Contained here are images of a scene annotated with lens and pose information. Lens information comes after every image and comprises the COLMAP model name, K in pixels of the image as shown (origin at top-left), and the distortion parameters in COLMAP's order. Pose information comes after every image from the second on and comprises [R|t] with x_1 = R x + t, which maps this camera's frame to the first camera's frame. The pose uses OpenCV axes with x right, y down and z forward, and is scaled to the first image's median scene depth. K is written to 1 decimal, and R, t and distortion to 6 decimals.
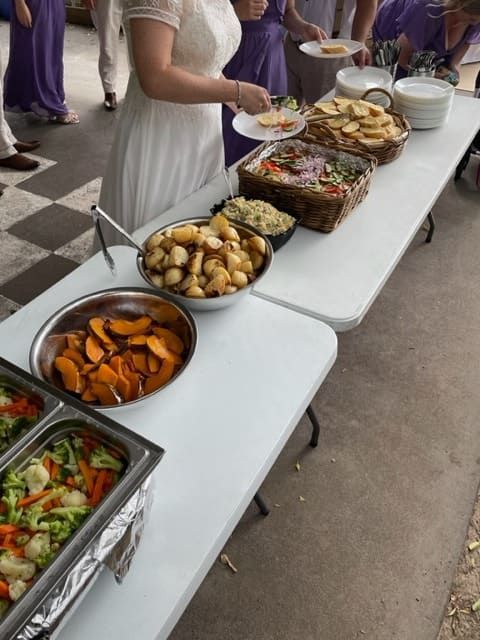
lens RADIAL K [[480.2, 0, 241.5], [0, 480.2, 306.8], [0, 0, 1]] dist [0.076588, -0.155977]
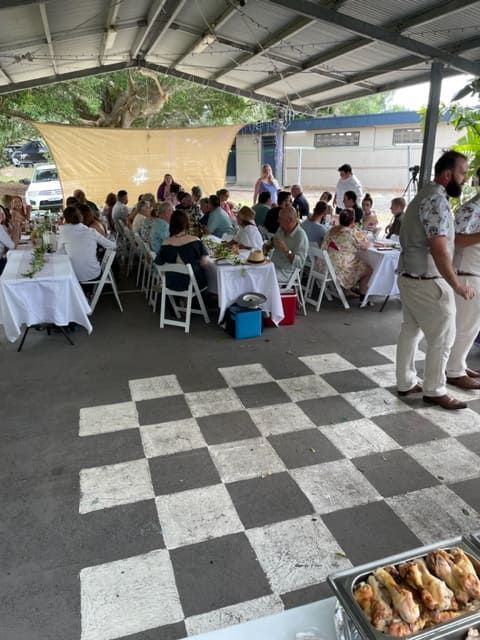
lens RADIAL K [[484.3, 0, 243.2], [0, 484.3, 319.7], [0, 0, 1]] dist [0.076085, -0.120815]
pose [[0.758555, 0.196985, -0.621121, -0.296813], [-0.432440, 0.865229, -0.253723, 0.164496], [0.487432, 0.461060, 0.741507, -0.338320]]
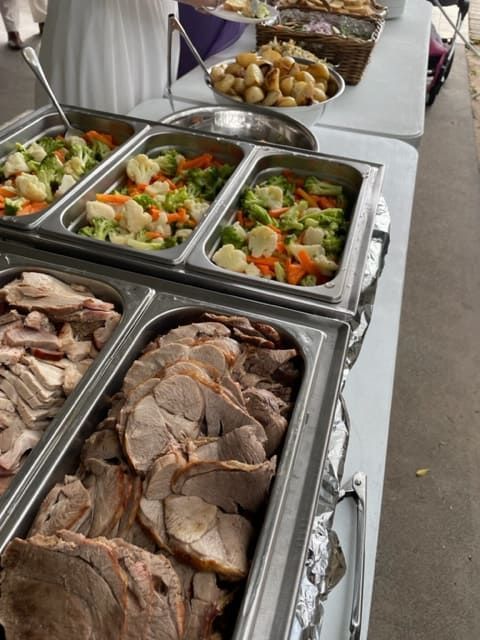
lens RADIAL K [[484.3, 0, 243.2], [0, 484.3, 319.7], [0, 0, 1]] dist [0.076085, -0.120815]
pose [[0.968298, -0.134030, 0.210795, -0.265705], [0.124520, 0.990531, 0.057822, 0.199256], [-0.216549, -0.029740, 0.975819, 0.020944]]
